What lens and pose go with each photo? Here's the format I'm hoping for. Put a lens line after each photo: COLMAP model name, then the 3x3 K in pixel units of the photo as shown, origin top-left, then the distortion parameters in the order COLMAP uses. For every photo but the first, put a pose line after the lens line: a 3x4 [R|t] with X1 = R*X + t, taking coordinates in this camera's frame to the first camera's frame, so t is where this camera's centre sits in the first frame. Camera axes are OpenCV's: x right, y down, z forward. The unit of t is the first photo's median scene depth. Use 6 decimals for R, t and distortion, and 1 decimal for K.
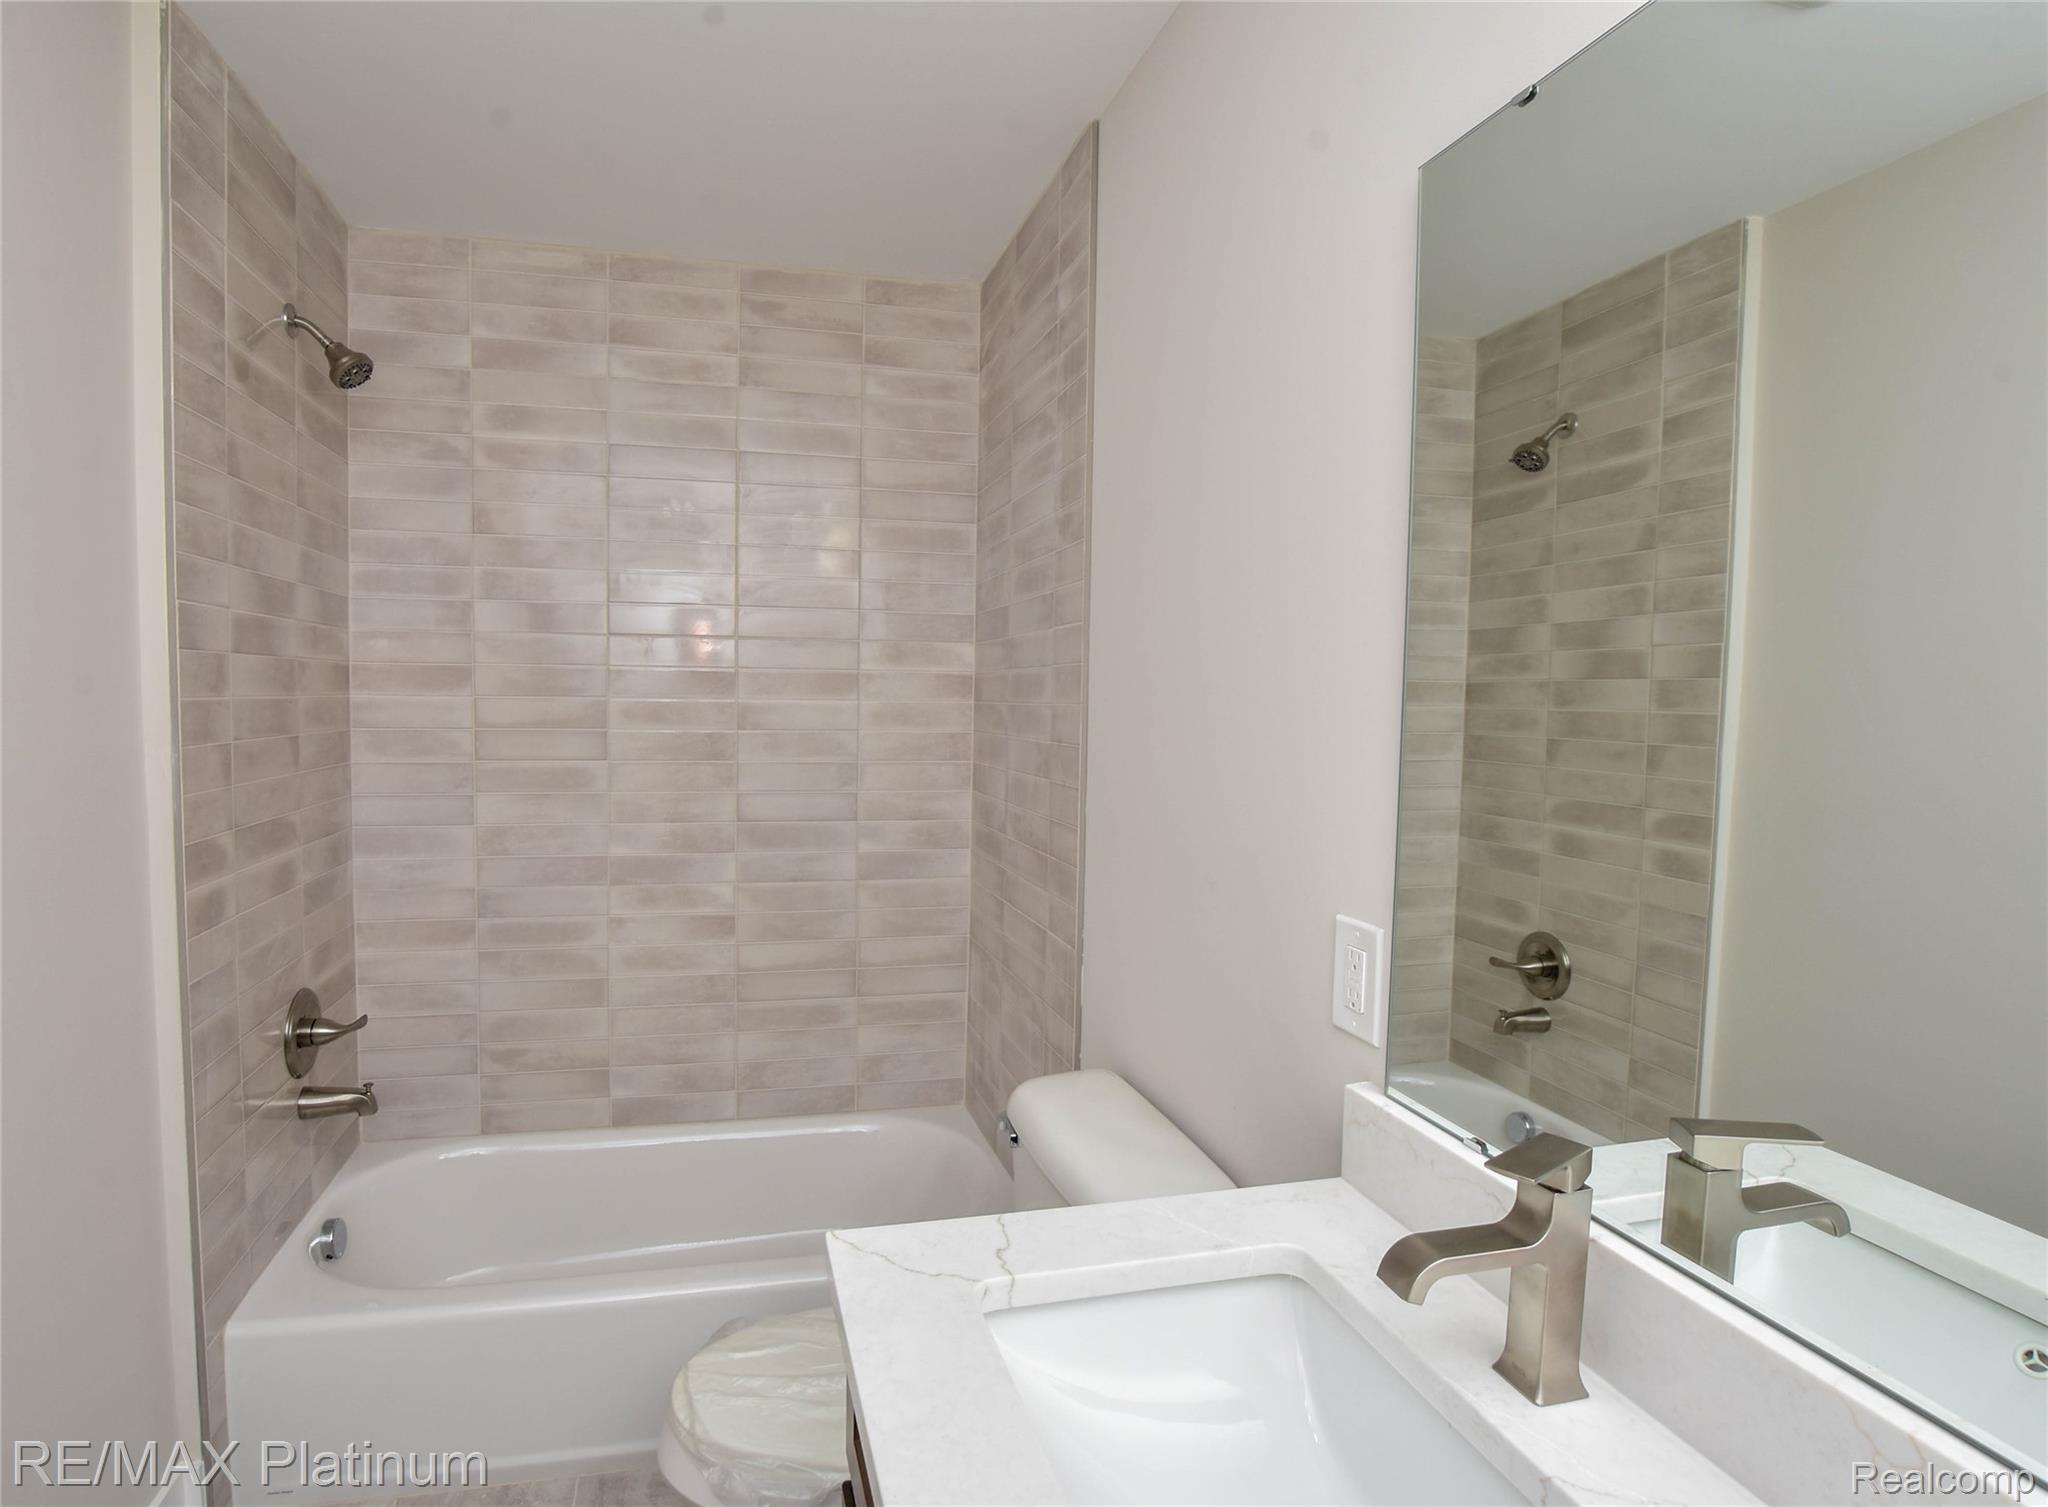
lens RADIAL K [[1032.8, 0, 926.1], [0, 1032.8, 751.8], [0, 0, 1]] dist [-0.034193, -0.000163]
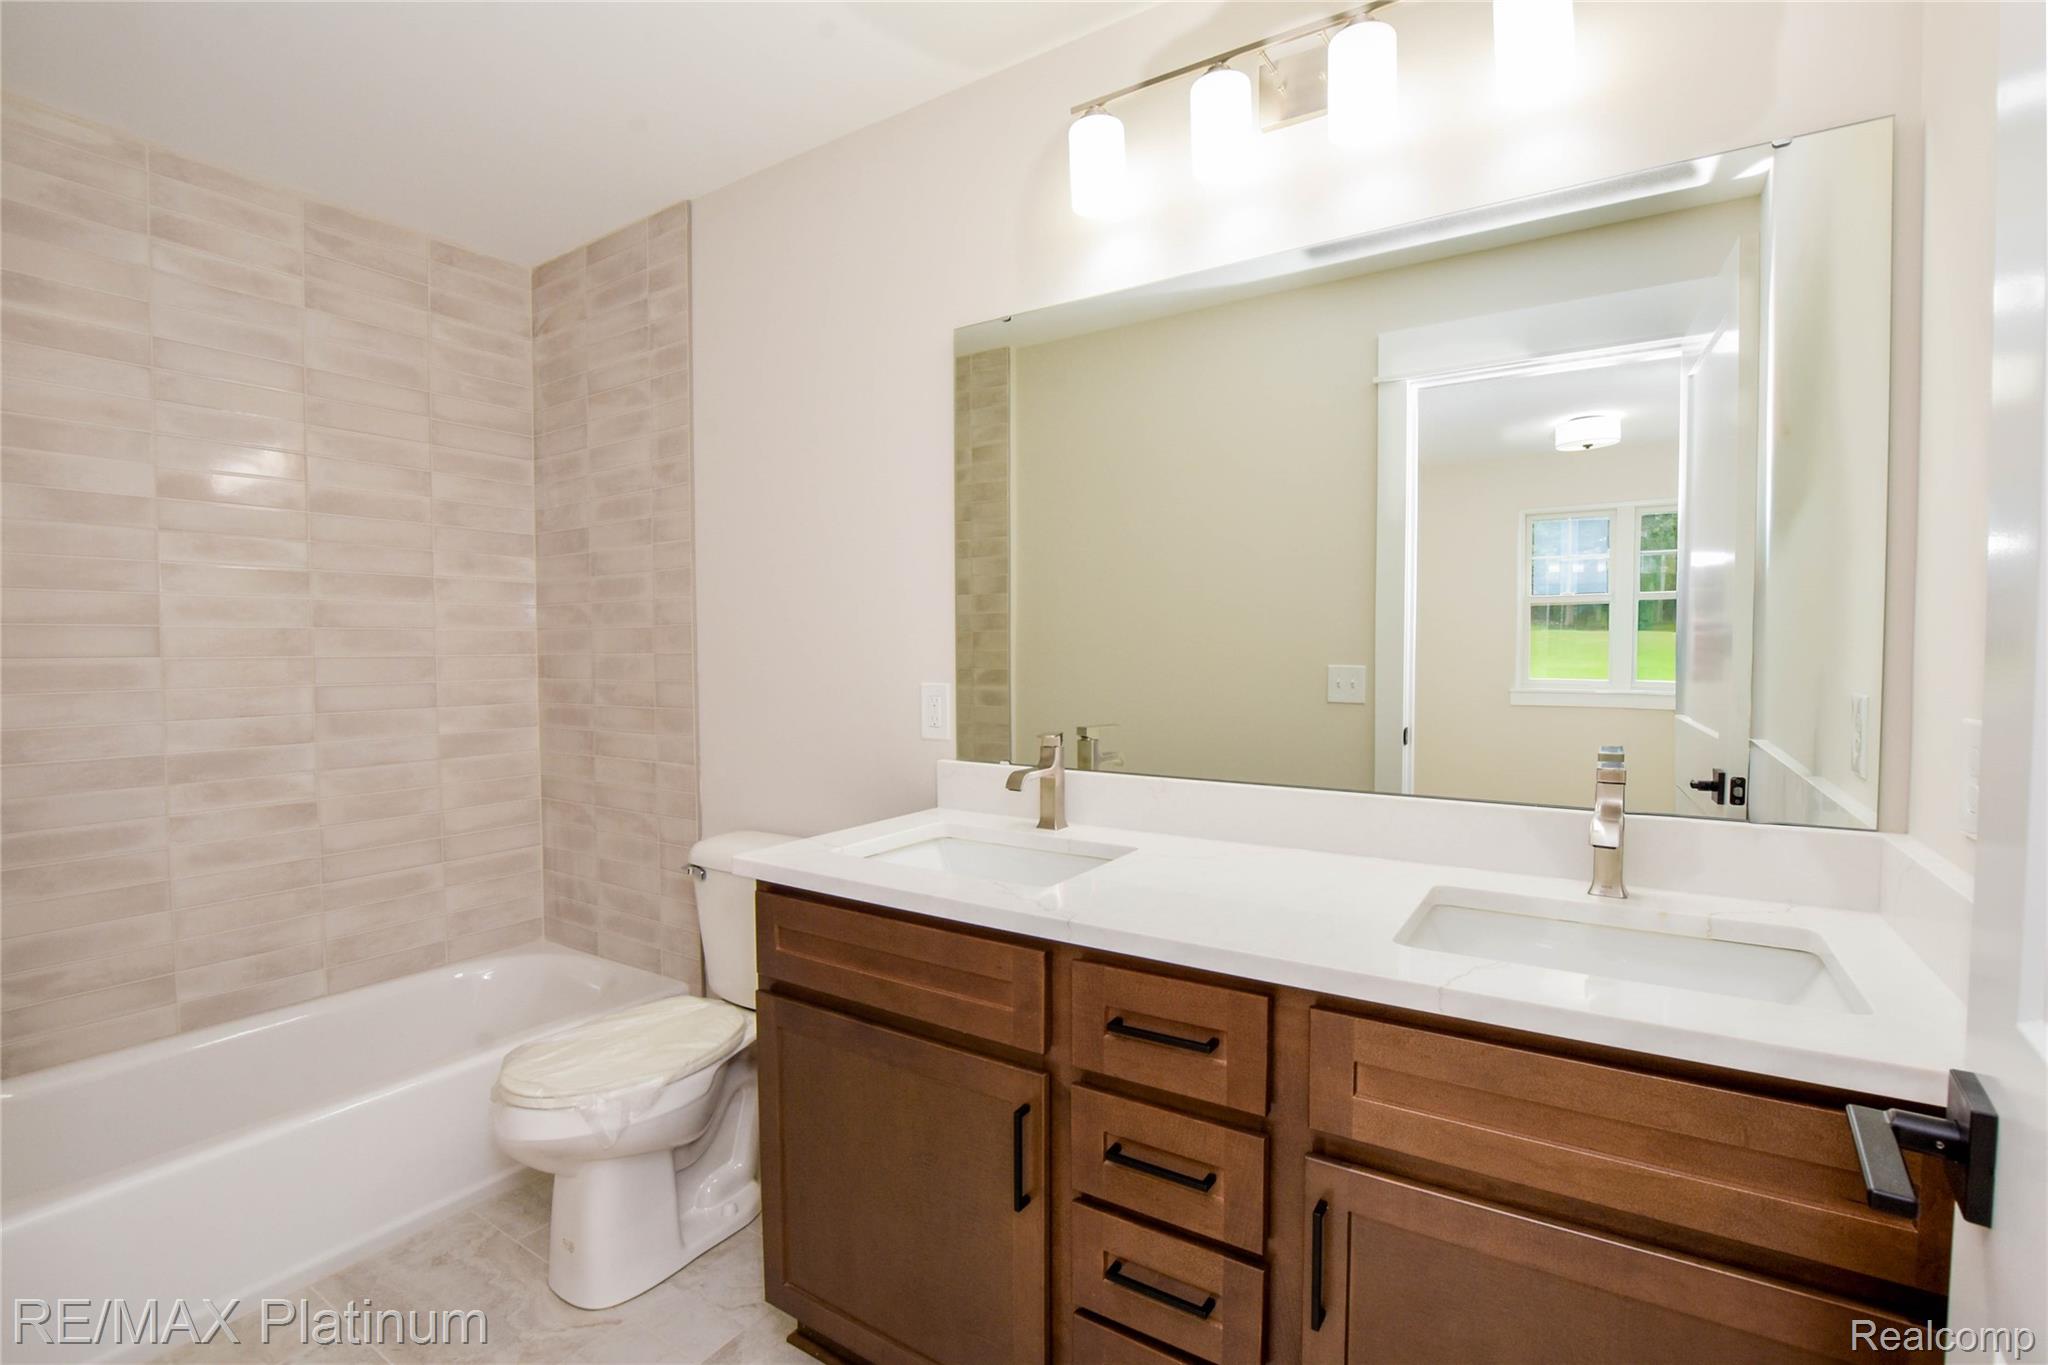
lens RADIAL K [[934.4, 0, 1050.5], [0, 934.4, 681.0], [0, 0, 1]] dist [-0.039563, 0.006889]
pose [[0.695771, -0.041148, 0.717084, -0.333931], [0.054964, 0.998480, 0.003965, 0.073478], [-0.716158, 0.036655, 0.696975, -0.205585]]
